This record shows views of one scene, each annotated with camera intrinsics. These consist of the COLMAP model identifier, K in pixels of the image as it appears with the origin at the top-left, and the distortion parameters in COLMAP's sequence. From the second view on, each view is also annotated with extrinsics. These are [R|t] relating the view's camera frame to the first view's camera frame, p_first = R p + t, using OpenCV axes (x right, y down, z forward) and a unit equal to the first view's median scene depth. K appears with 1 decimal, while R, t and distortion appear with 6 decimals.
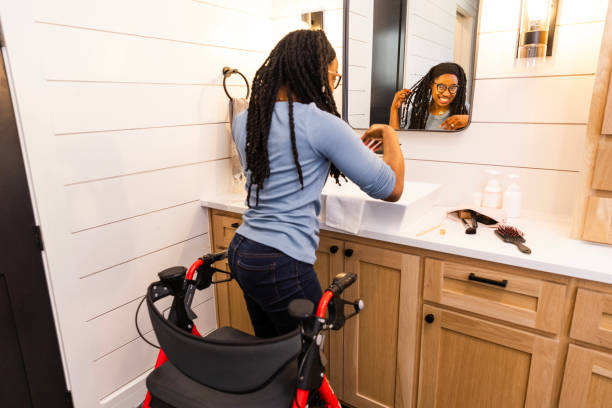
lens RADIAL K [[395.3, 0, 306.0], [0, 395.3, 204.0], [0, 0, 1]] dist [0.004038, 0.001850]
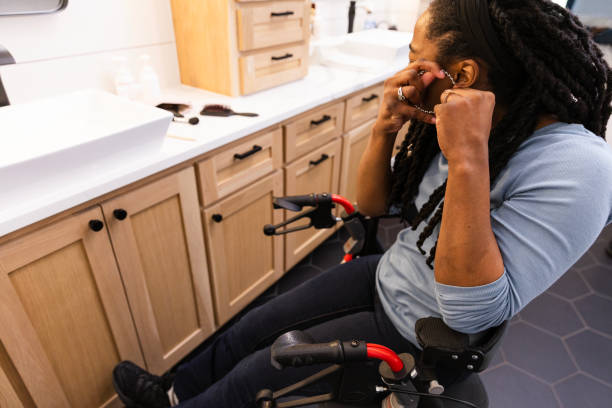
lens RADIAL K [[395.3, 0, 306.0], [0, 395.3, 204.0], [0, 0, 1]] dist [0.004038, 0.001850]
pose [[0.029805, -0.501337, 0.864738, -0.518396], [0.227009, 0.845911, 0.482598, -0.166592], [-0.973436, 0.181919, 0.139021, 0.660735]]
